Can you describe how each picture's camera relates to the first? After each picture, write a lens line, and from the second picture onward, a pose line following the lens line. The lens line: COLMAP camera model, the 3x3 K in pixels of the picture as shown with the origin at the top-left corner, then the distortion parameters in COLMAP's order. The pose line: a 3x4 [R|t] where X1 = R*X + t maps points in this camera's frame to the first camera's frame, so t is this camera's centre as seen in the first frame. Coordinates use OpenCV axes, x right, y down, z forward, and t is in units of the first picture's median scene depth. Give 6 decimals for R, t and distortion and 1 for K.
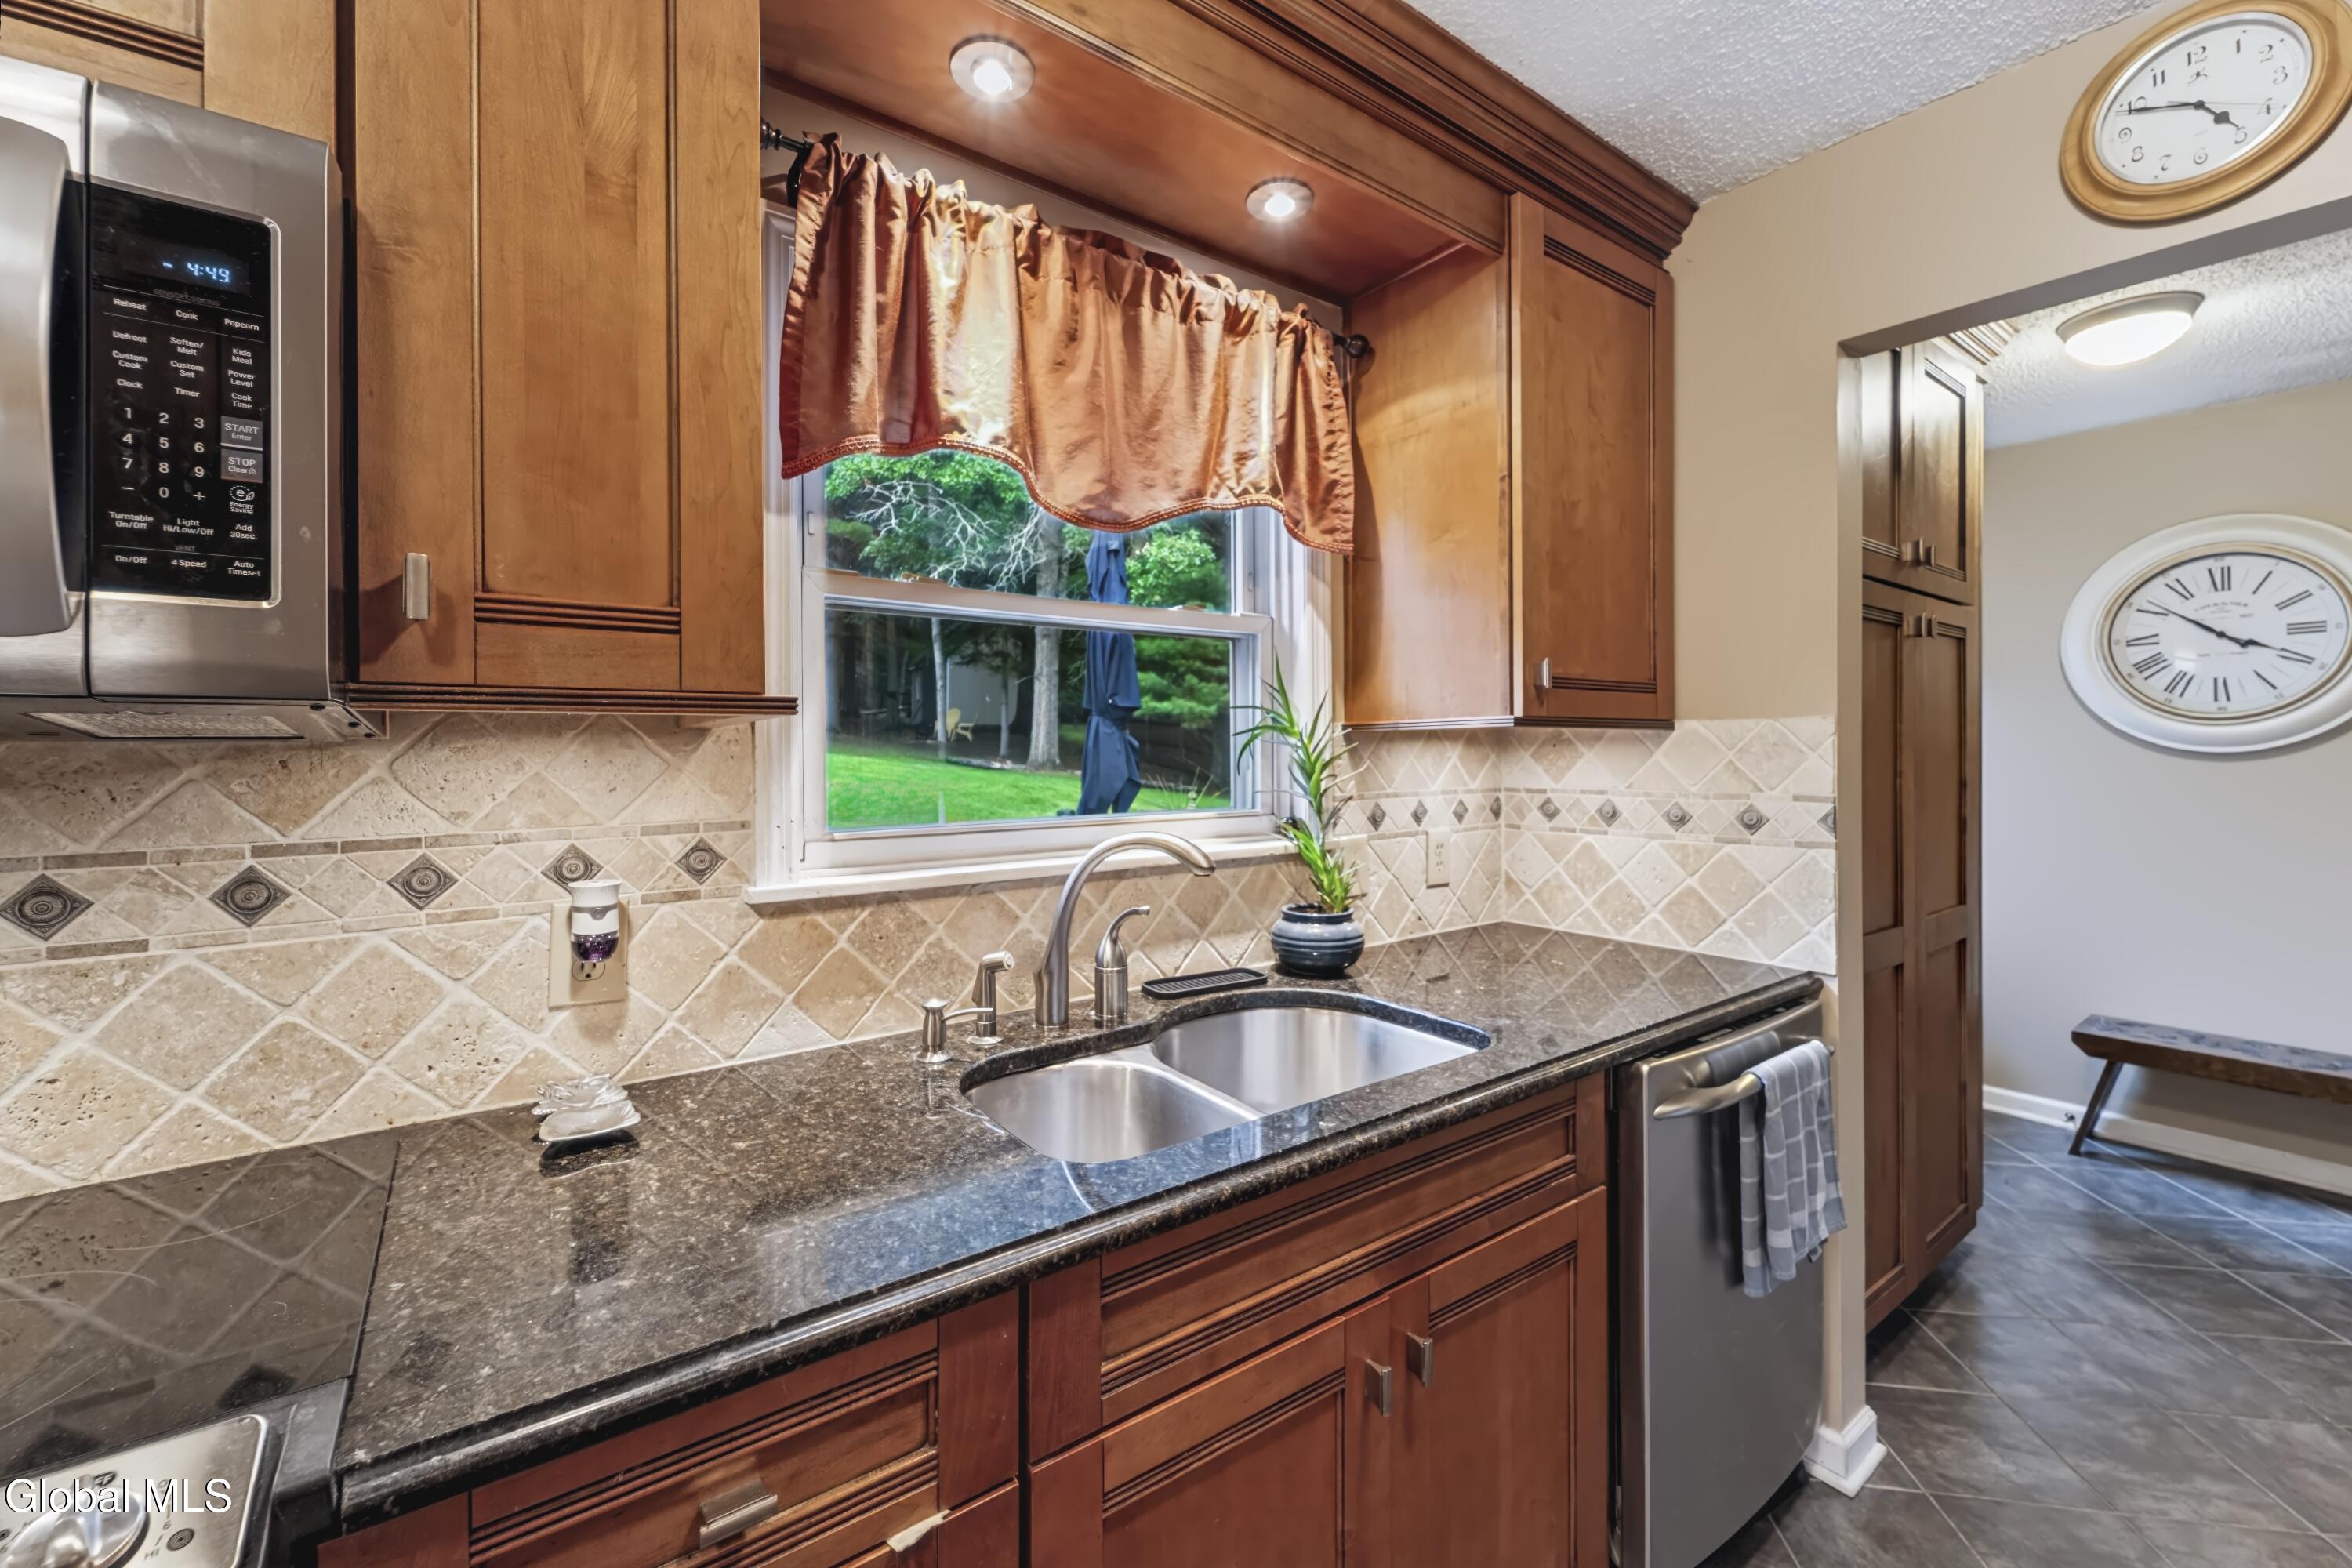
lens RADIAL K [[953.9, 0, 1182.8], [0, 953.9, 739.6], [0, 0, 1]] dist [0.001635, 0.000156]
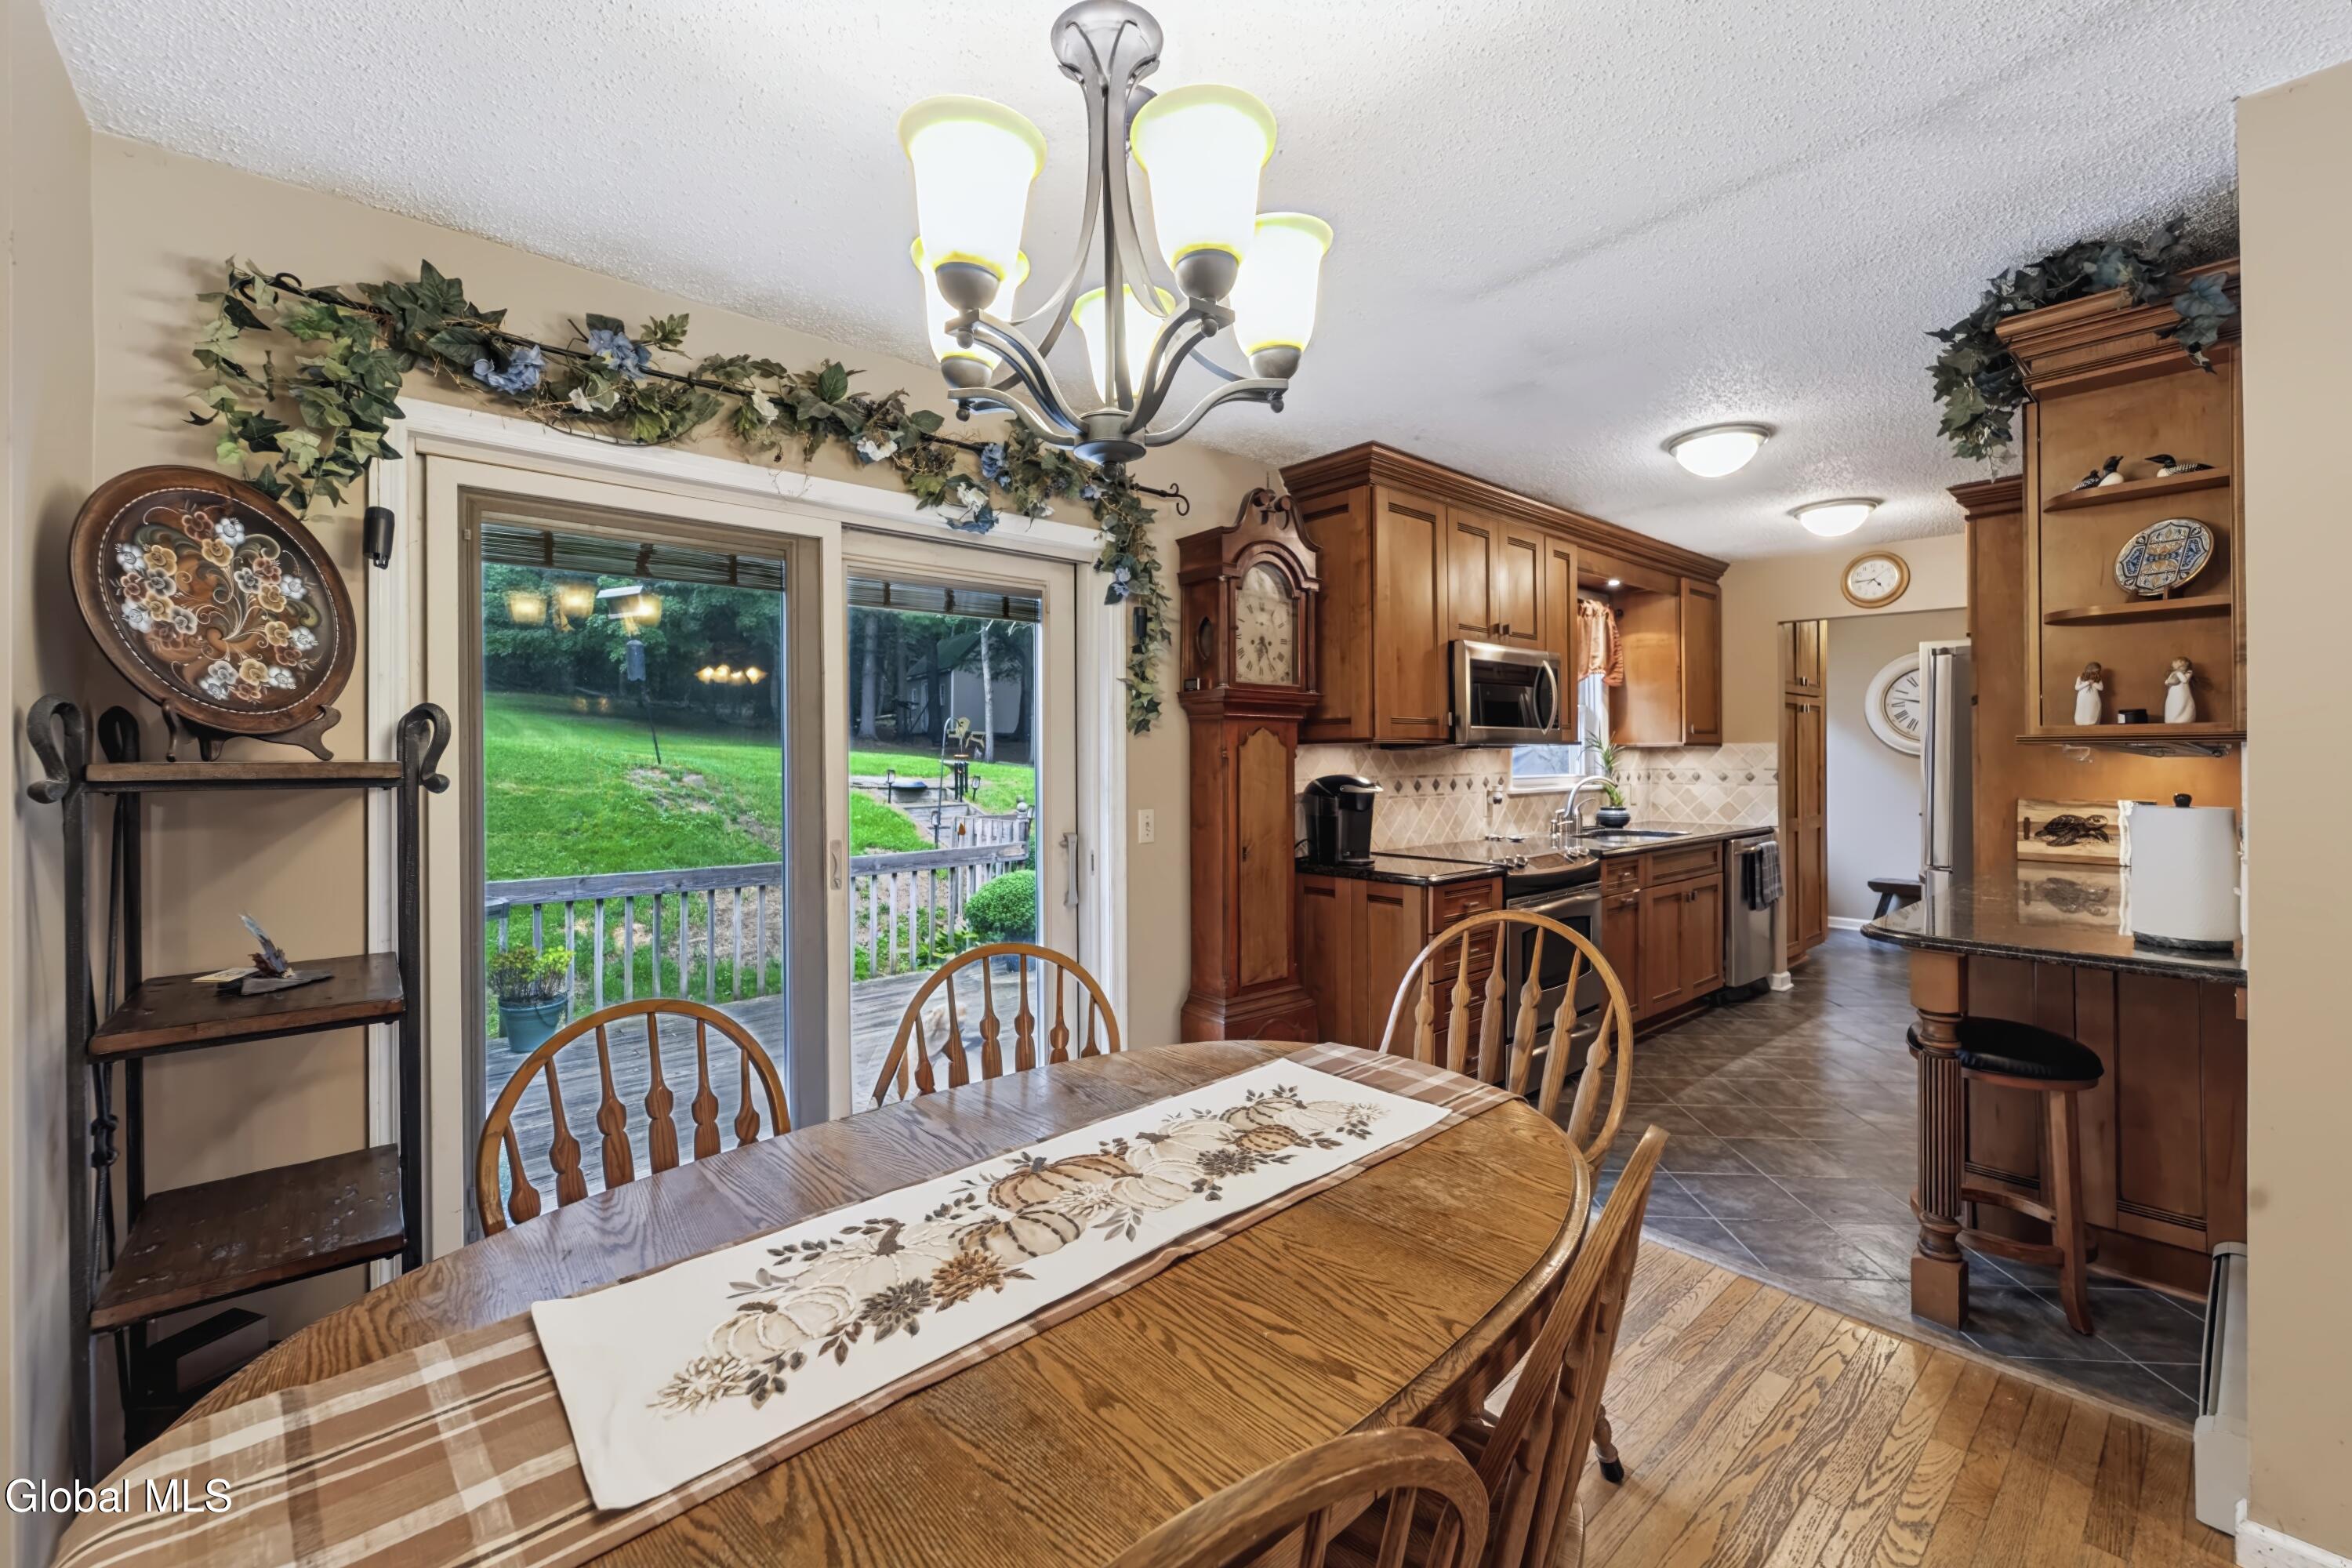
lens RADIAL K [[953.9, 0, 1177.6], [0, 953.9, 749.7], [0, 0, 1]] dist [0.001635, 0.000156]
pose [[0.997046, -0.001122, 0.076795, -1.405445], [0.001084, 0.999999, 0.000529, -0.003983], [-0.076795, -0.000444, 0.997047, -1.820377]]
